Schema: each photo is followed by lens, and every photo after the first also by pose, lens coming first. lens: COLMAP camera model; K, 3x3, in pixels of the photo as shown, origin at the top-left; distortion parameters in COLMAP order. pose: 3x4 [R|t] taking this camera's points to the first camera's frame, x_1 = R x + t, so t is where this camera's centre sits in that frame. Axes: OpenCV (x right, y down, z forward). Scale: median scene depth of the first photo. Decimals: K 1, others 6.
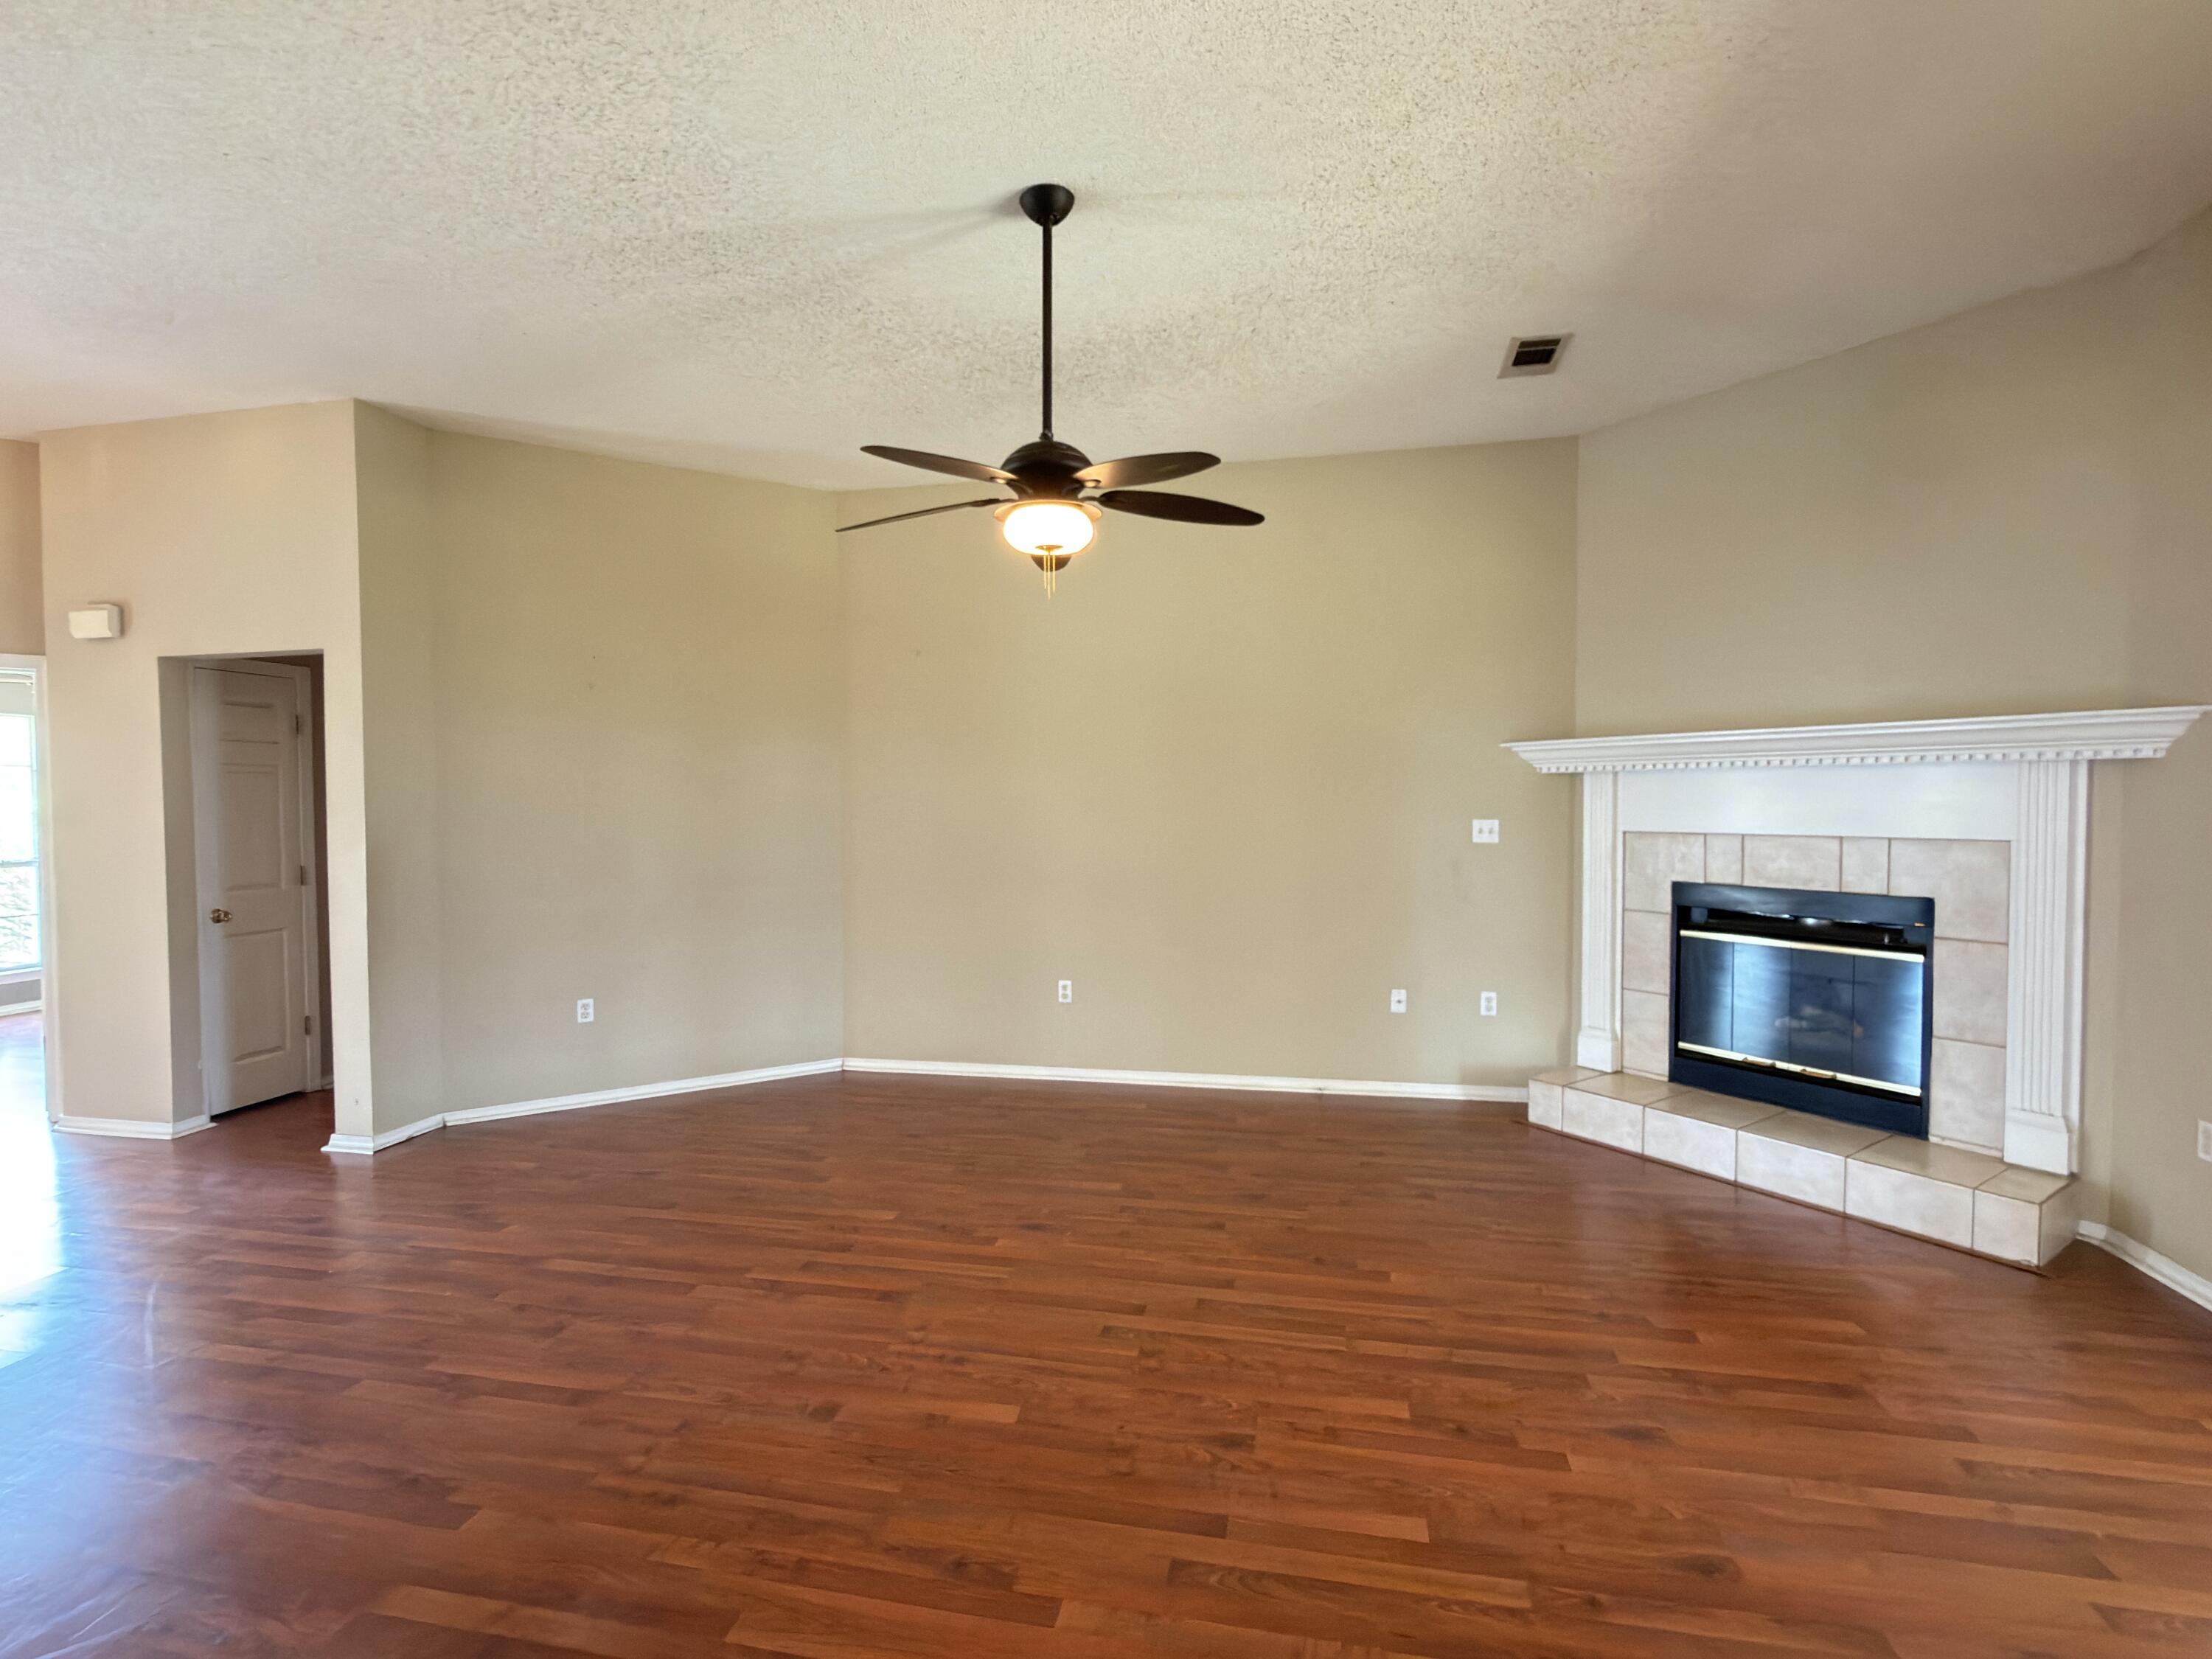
lens RADIAL K [[1032.9, 0, 1105.9], [0, 1032.9, 832.6], [0, 0, 1]] dist [-0.001849, -0.001600]
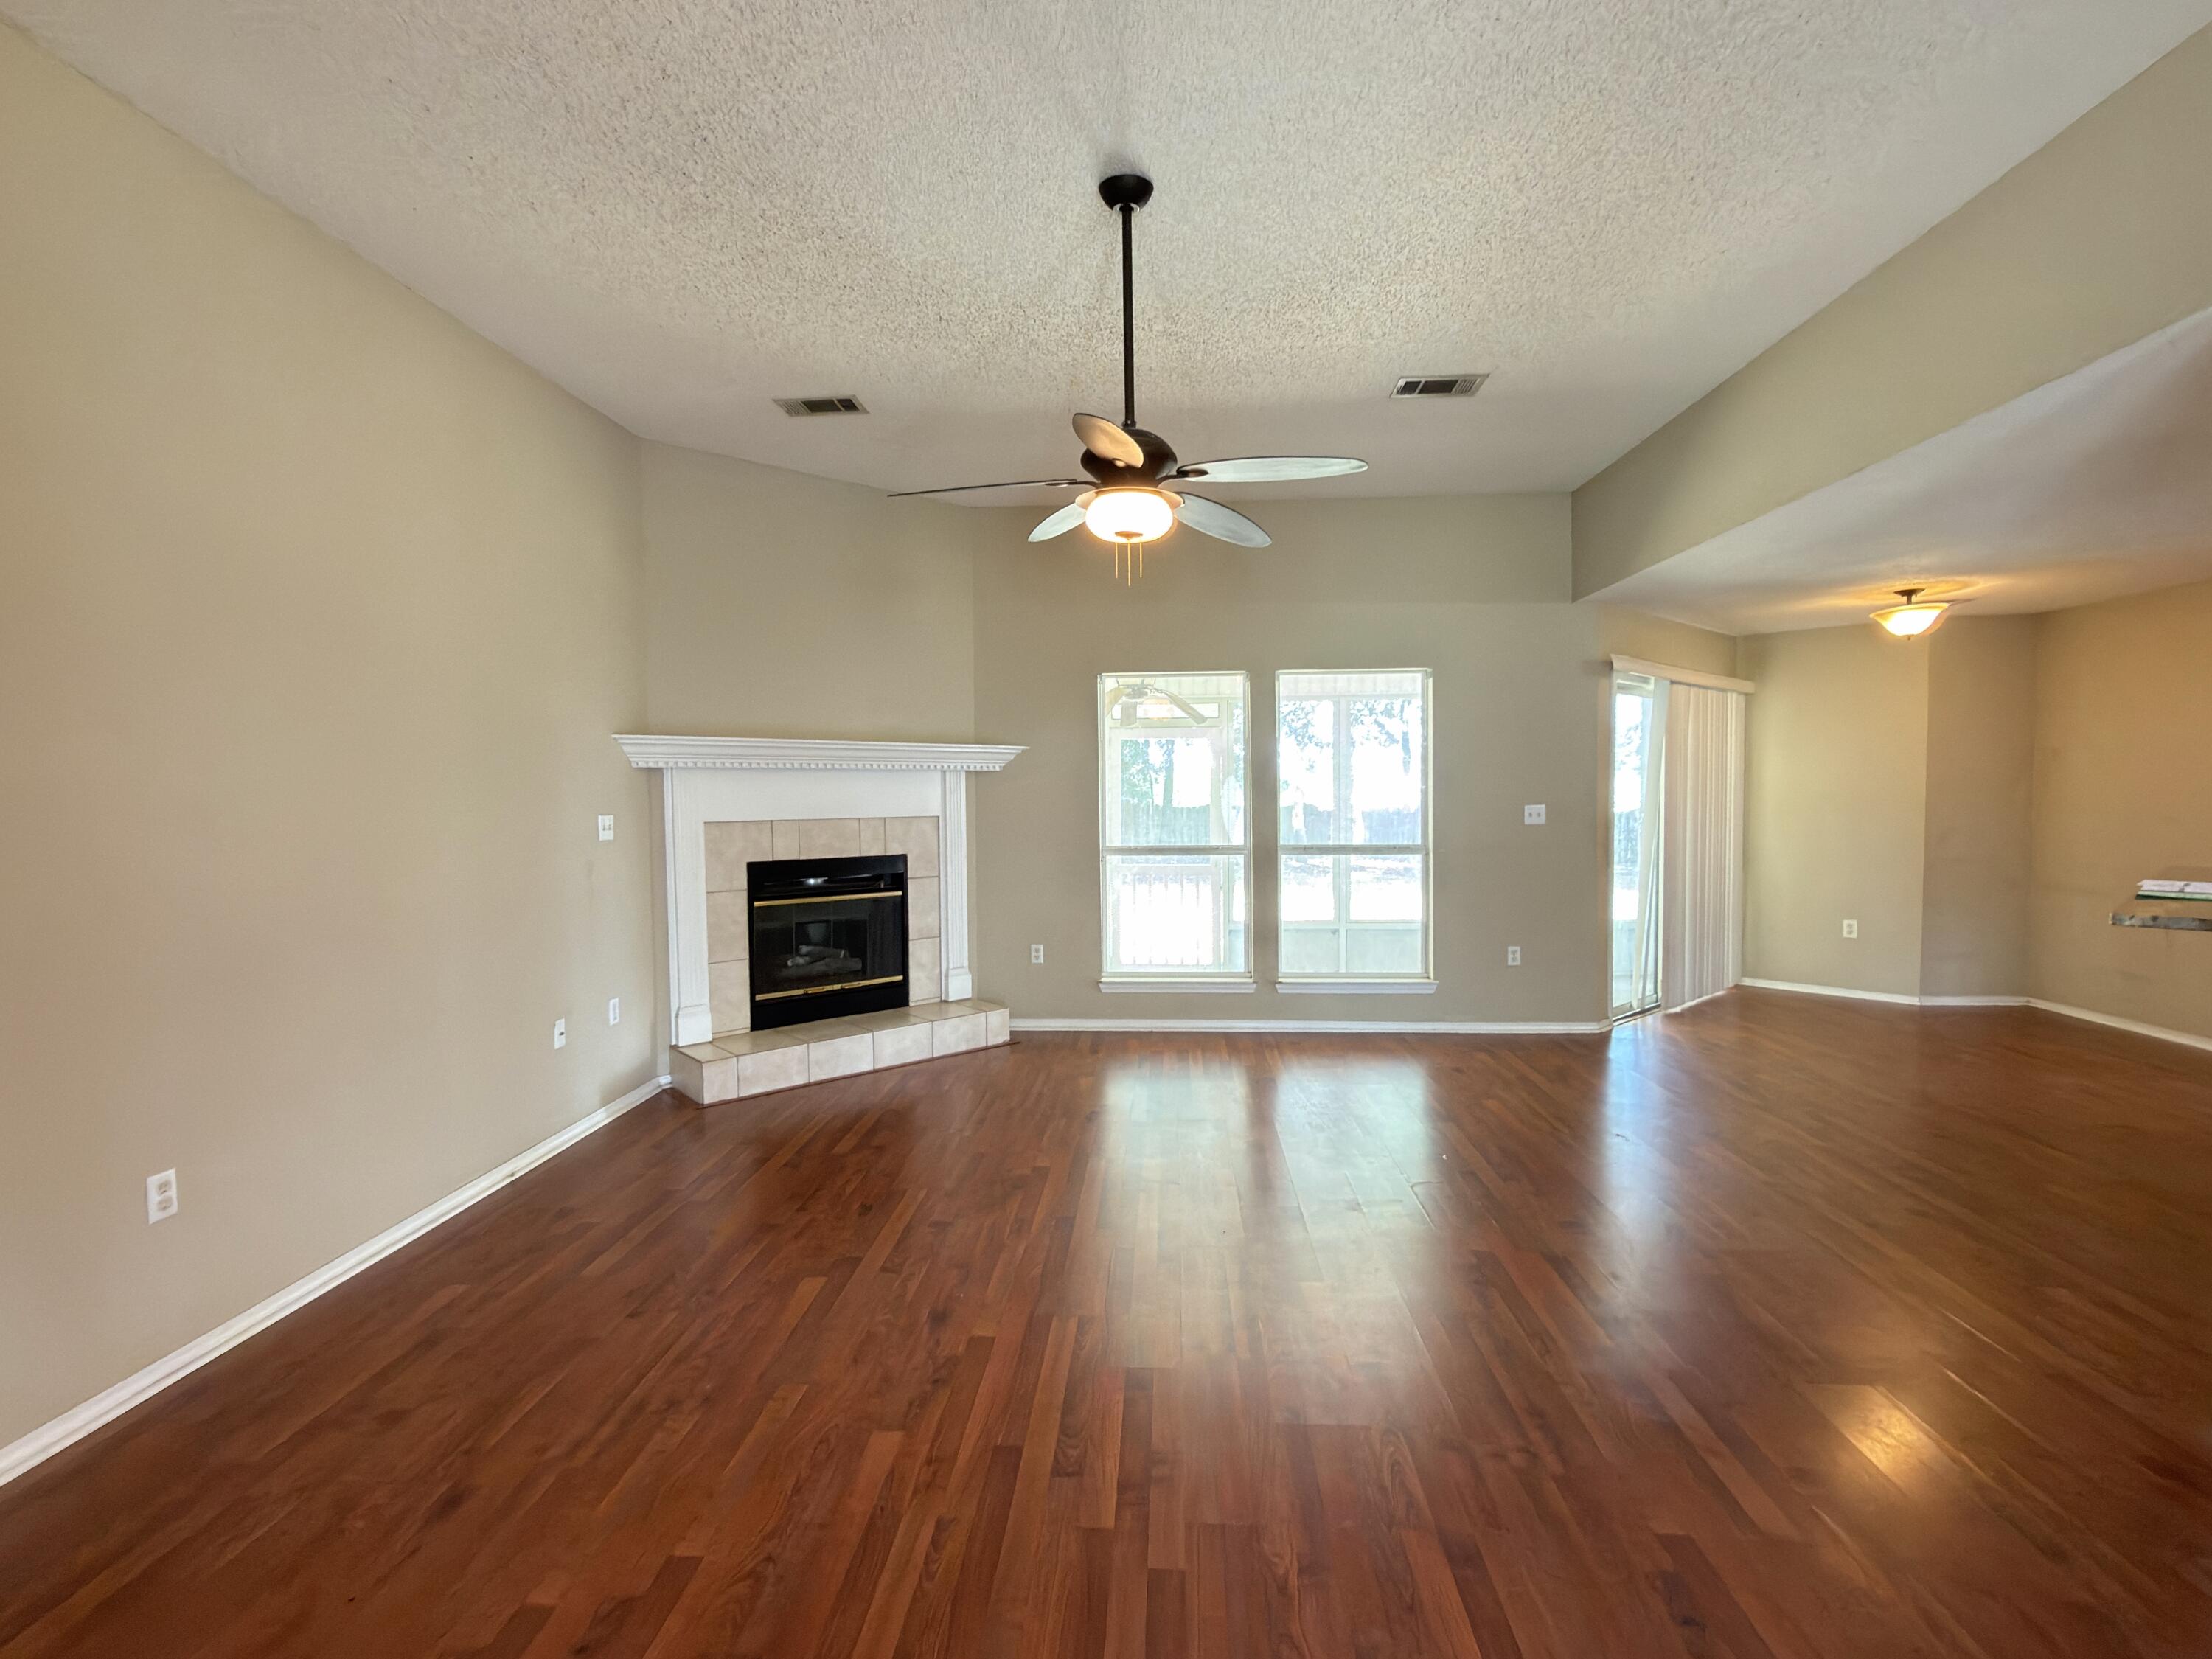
lens RADIAL K [[1032.9, 0, 1105.9], [0, 1032.9, 832.6], [0, 0, 1]] dist [-0.001849, -0.001600]
pose [[-0.142755, -0.033447, 0.989193, -0.731066], [0.041192, 0.998362, 0.039702, -0.018419], [-0.988900, 0.046414, -0.141144, 0.812076]]
